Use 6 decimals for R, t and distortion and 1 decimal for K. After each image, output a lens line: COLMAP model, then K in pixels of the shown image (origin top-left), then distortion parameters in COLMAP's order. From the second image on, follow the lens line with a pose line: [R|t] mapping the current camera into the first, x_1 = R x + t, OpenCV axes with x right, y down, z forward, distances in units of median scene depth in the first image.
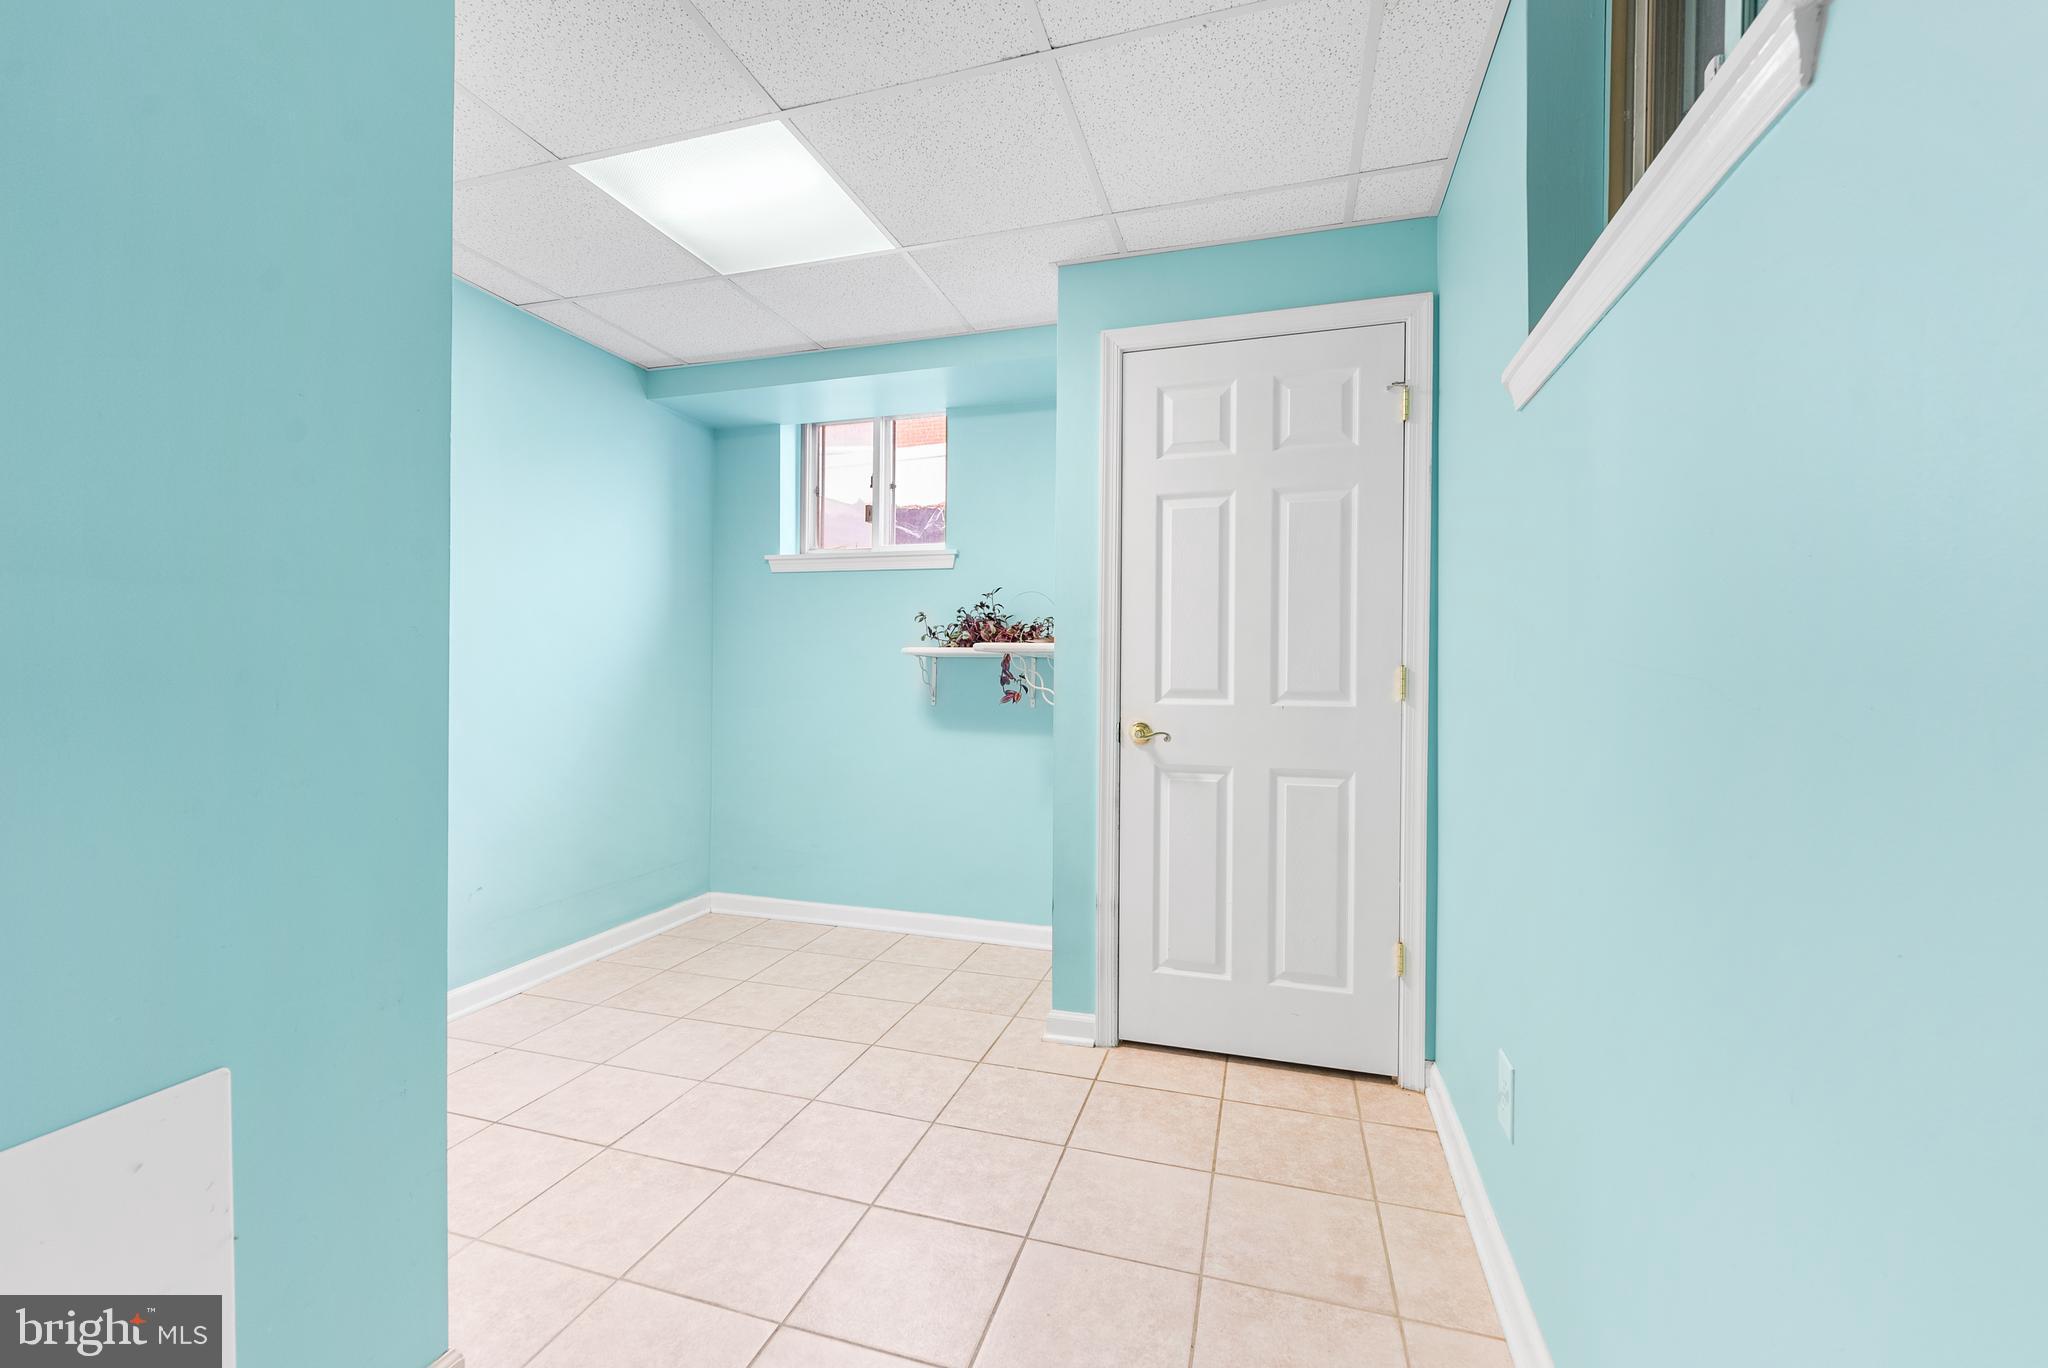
lens RADIAL K [[832.4, 0, 1022.8], [0, 832.4, 679.2], [0, 0, 1]] dist [-0.000189, -0.000827]
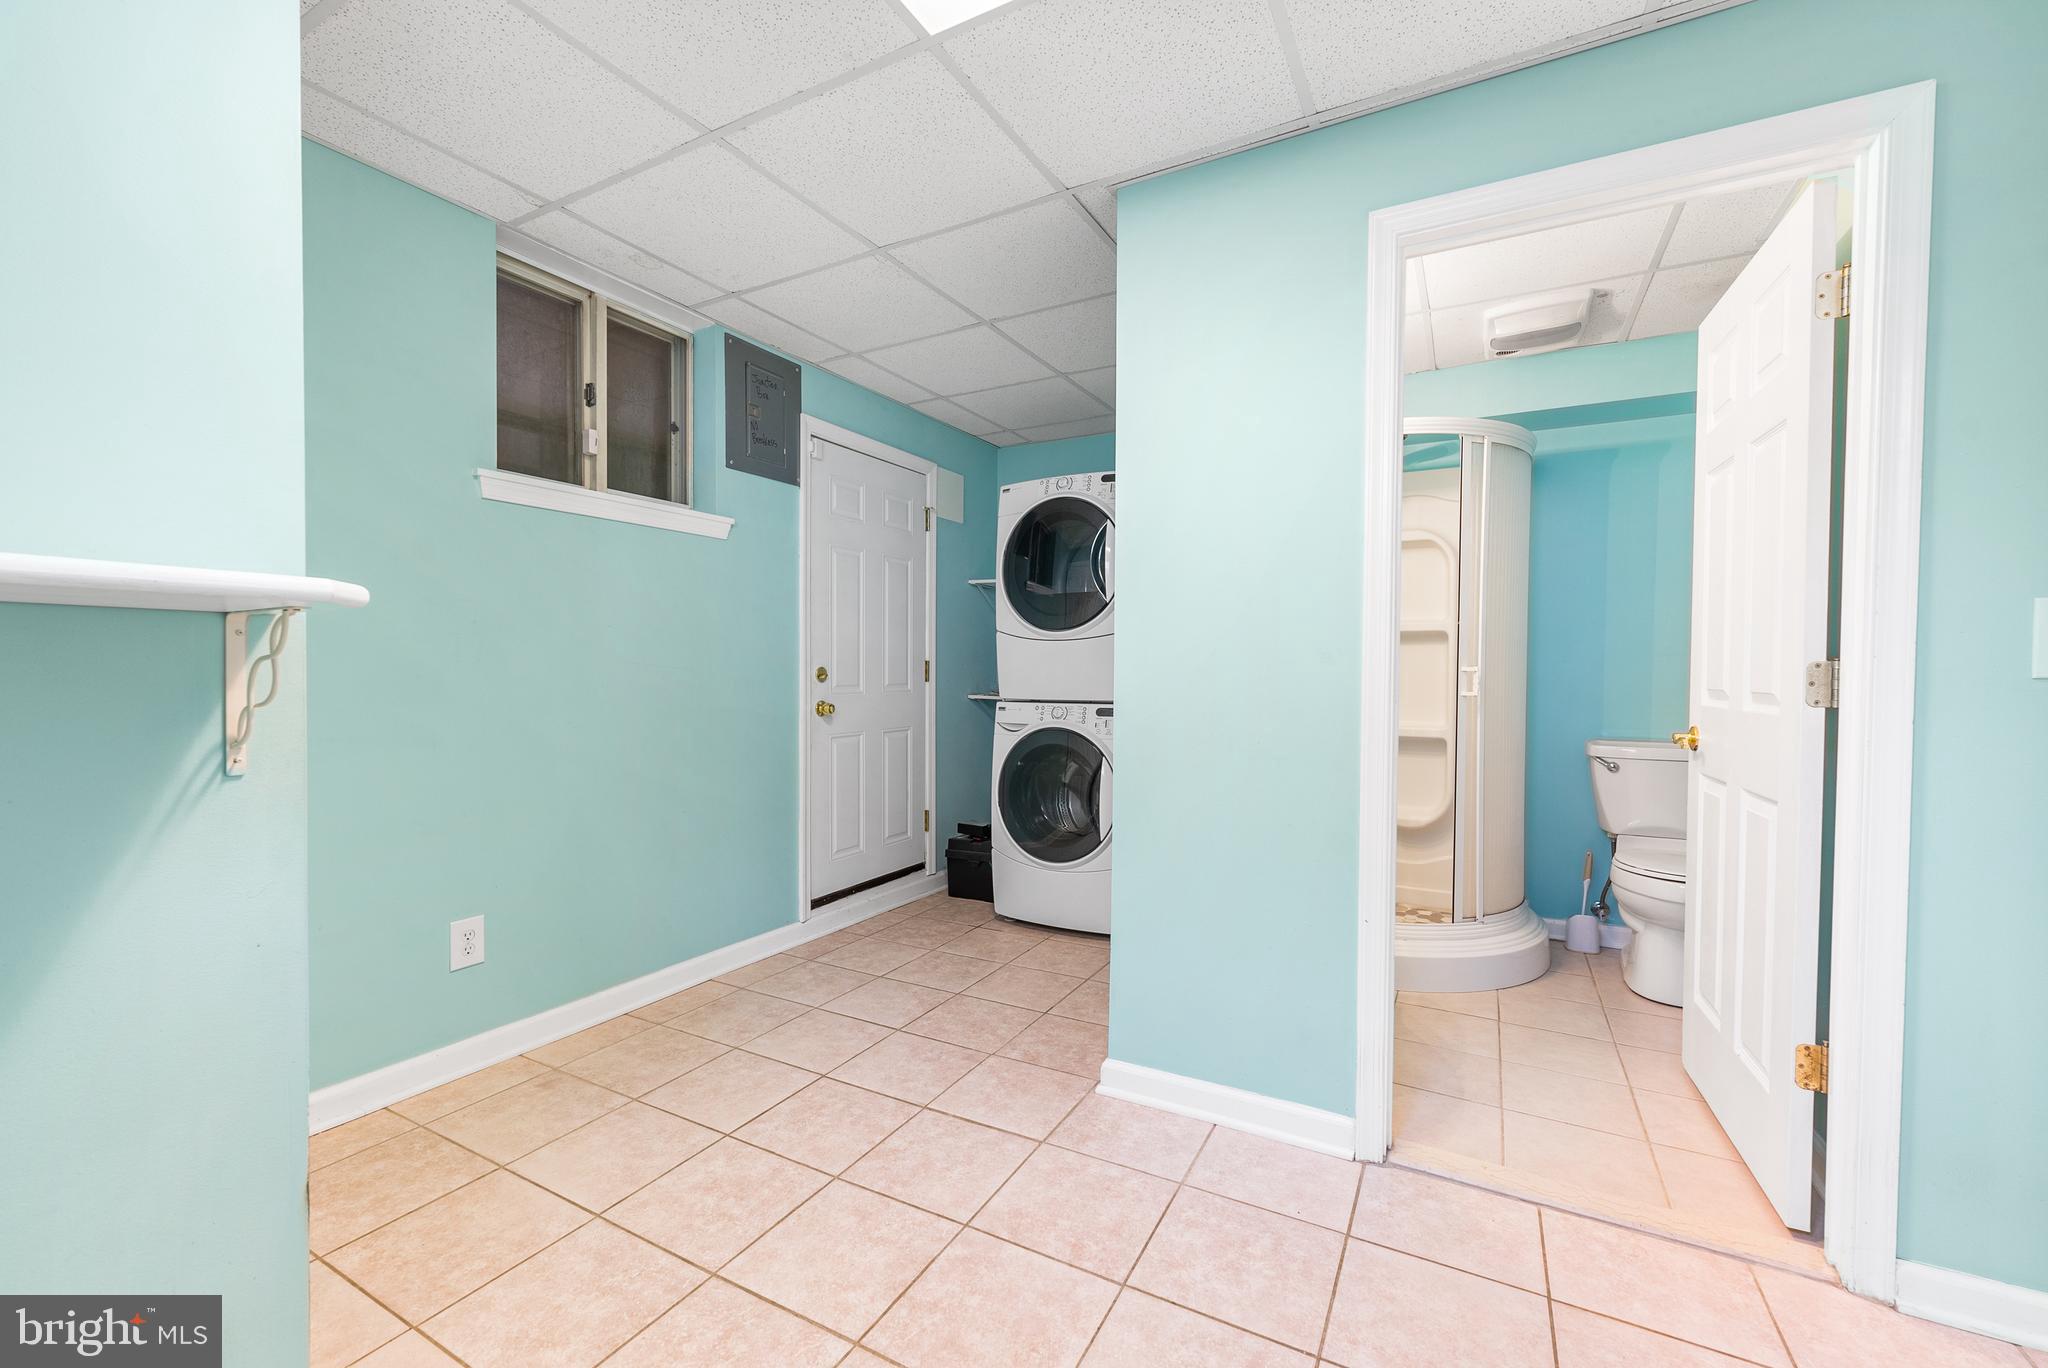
lens RADIAL K [[832.4, 0, 1027.5], [0, 832.4, 683.7], [0, 0, 1]] dist [-0.000189, -0.000827]
pose [[-0.979601, -0.017763, 0.200164, -0.571145], [-0.013288, 0.999631, 0.023679, -0.017133], [-0.200511, 0.020536, -0.979476, 1.818634]]
